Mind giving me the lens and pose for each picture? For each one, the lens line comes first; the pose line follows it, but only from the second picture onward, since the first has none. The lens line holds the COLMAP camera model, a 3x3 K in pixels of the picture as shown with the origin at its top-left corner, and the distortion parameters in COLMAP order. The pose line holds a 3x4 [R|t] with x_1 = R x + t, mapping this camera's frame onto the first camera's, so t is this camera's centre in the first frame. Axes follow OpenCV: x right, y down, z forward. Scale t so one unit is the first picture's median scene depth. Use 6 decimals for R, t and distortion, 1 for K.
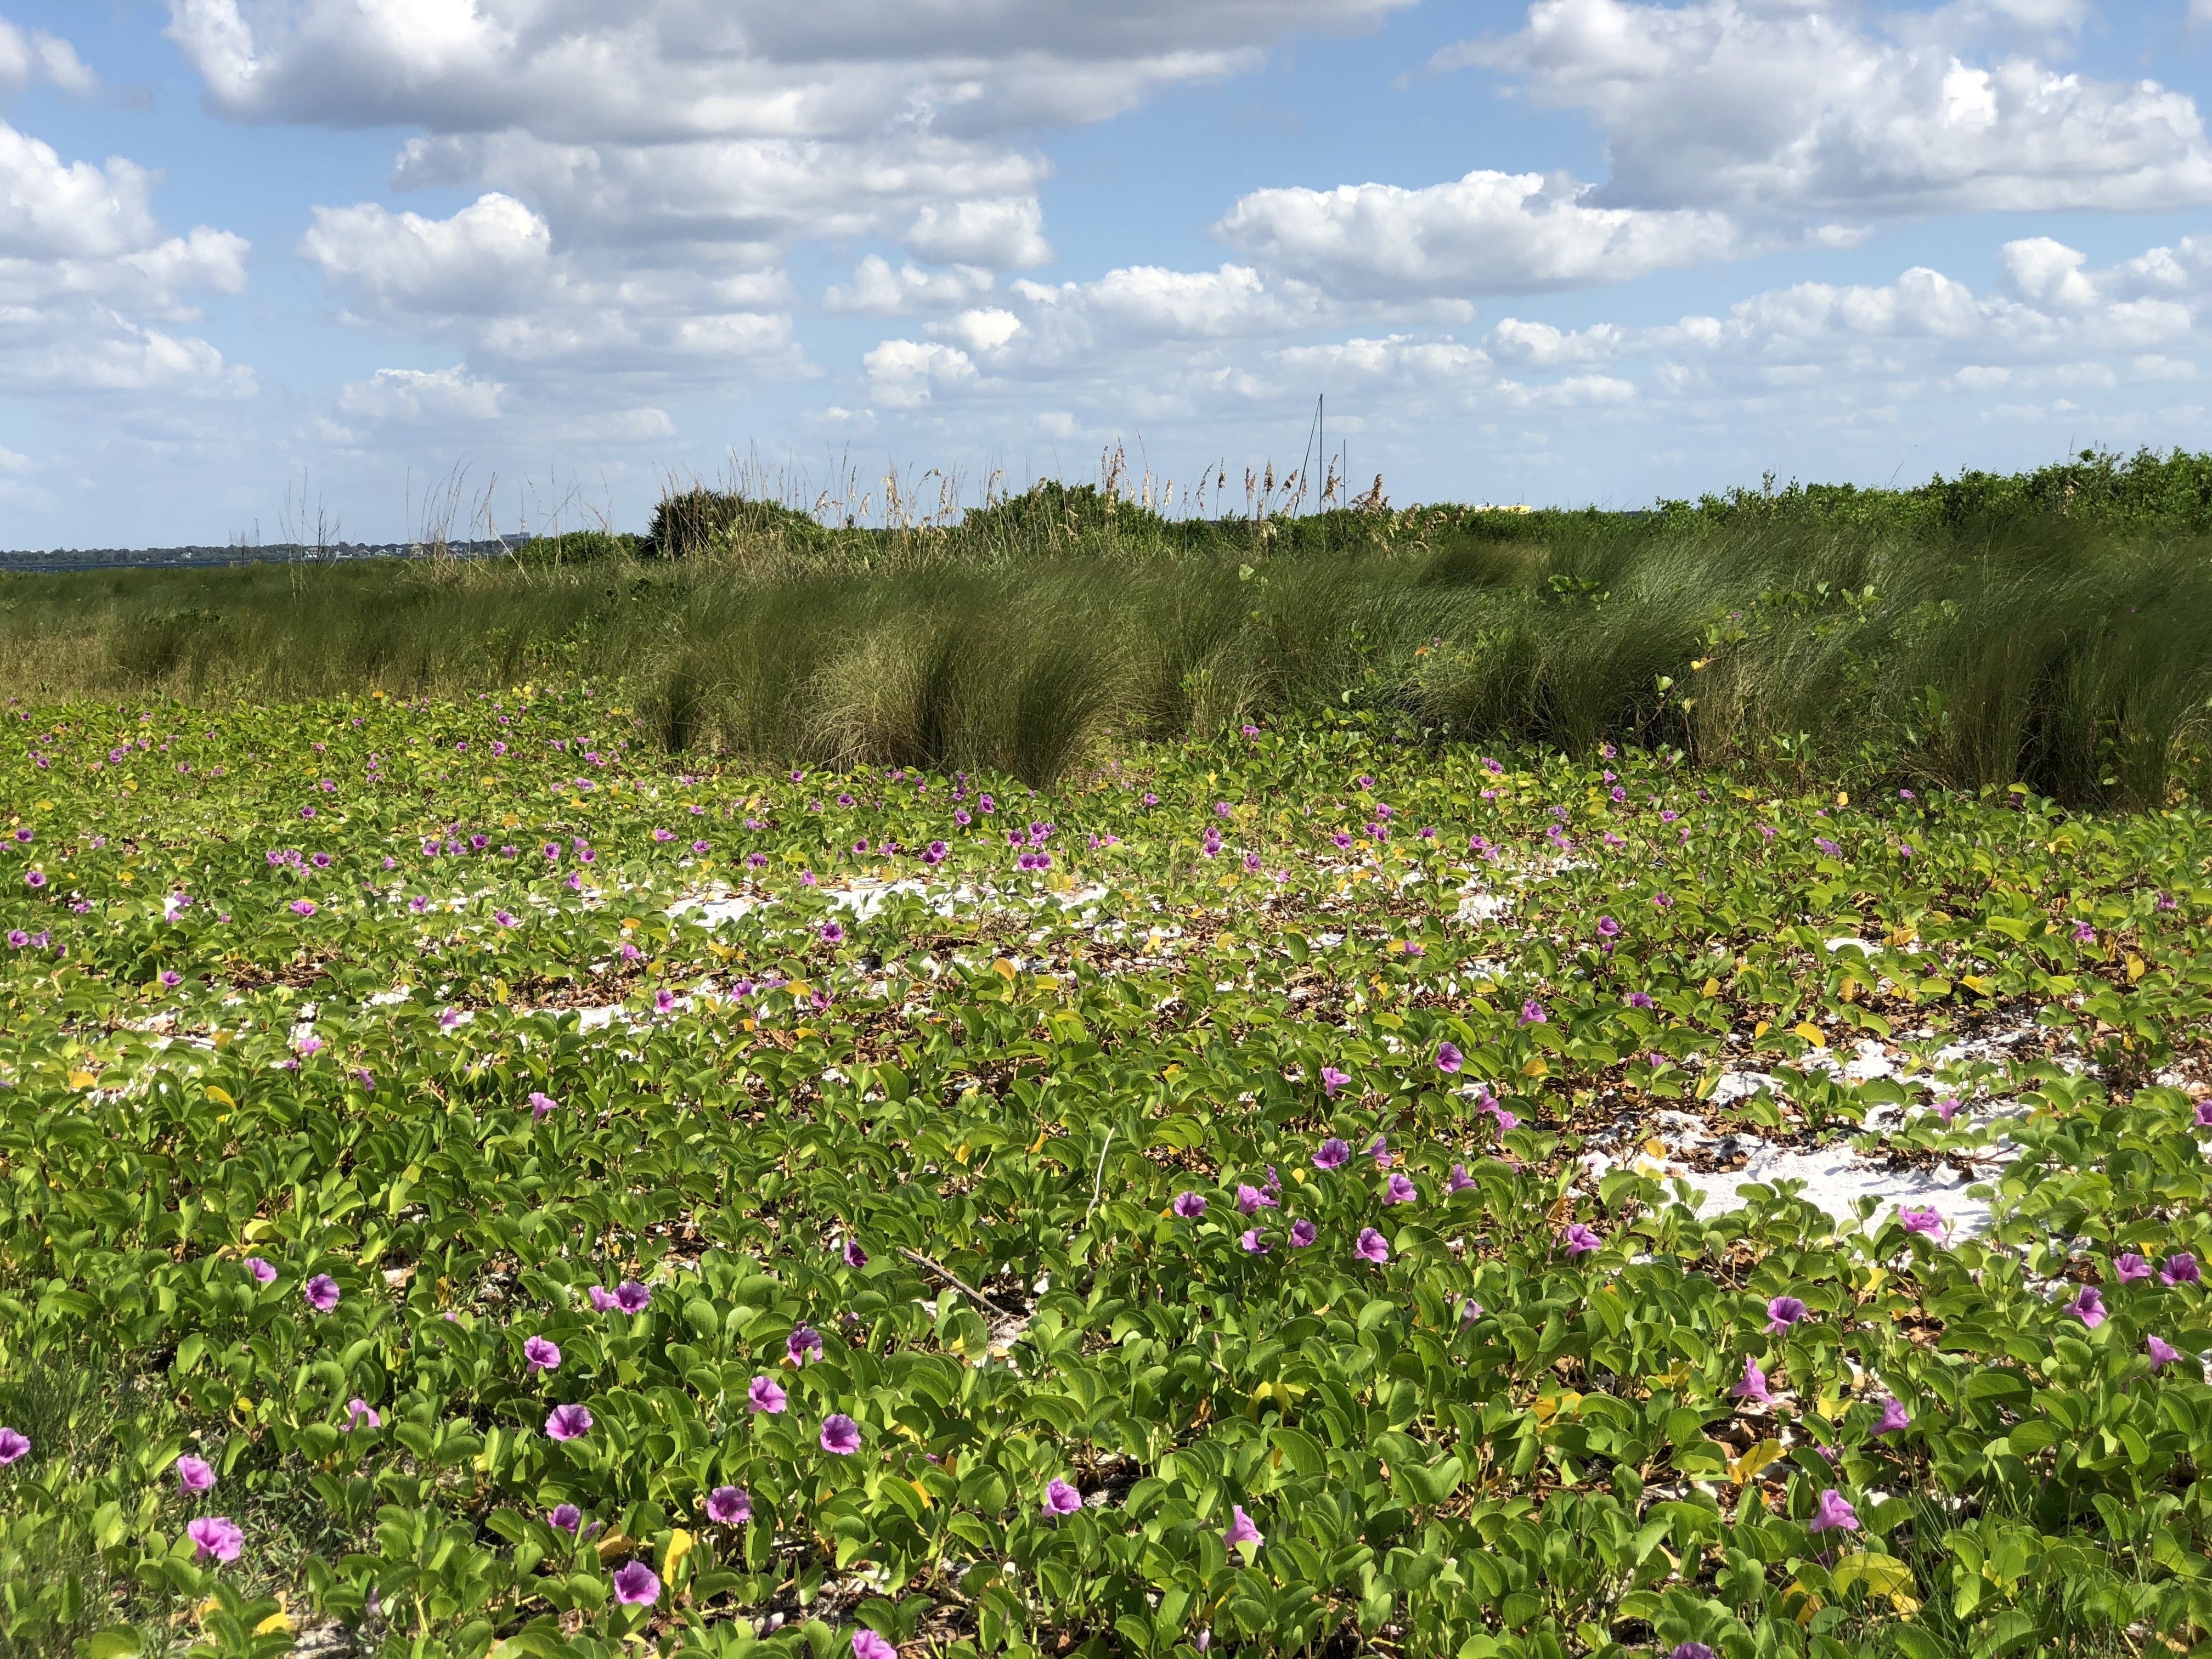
lens RADIAL K [[3623.8, 0, 1106.0], [0, 3623.8, 829.5], [0, 0, 1]] dist [-0.174629, 1.132577]
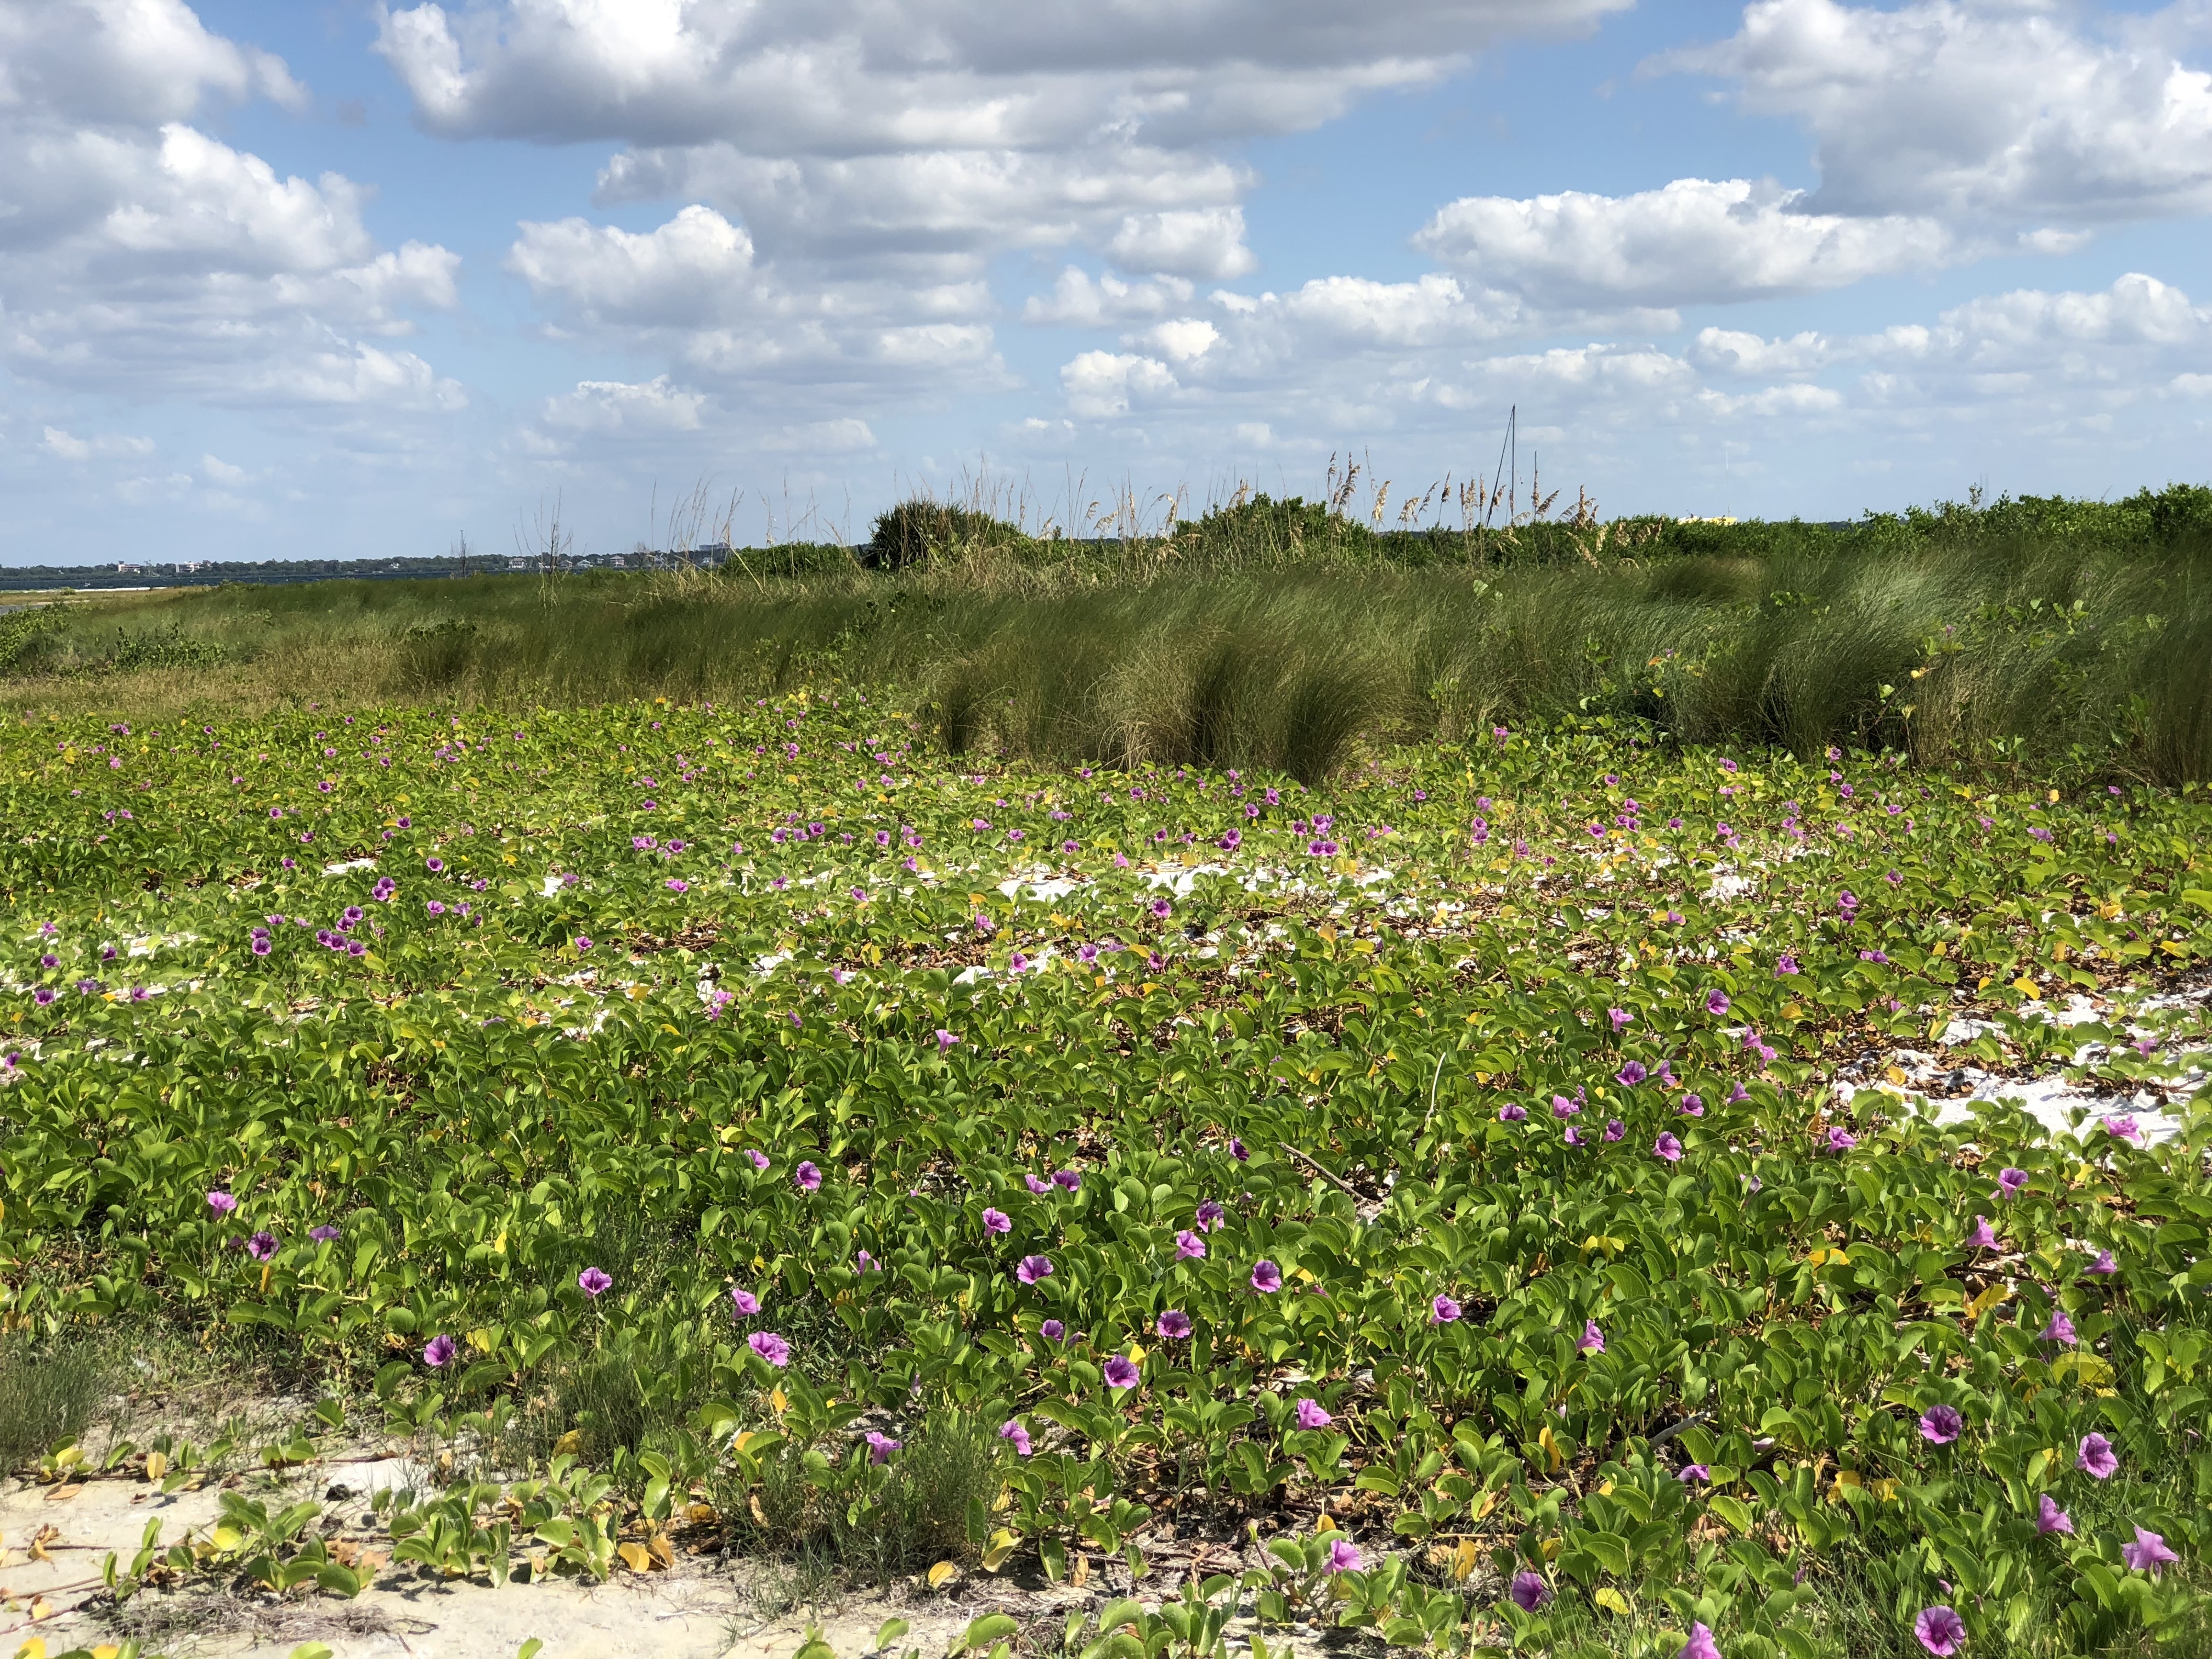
lens RADIAL K [[3692.2, 0, 1086.9], [0, 3692.2, 894.2], [0, 0, 1]] dist [-0.127403, 0.930587]
pose [[0.998530, 0.004719, -0.053994, -0.028420], [-0.003996, 0.999901, 0.013487, 0.007523], [0.054052, -0.013252, 0.998450, -0.130667]]
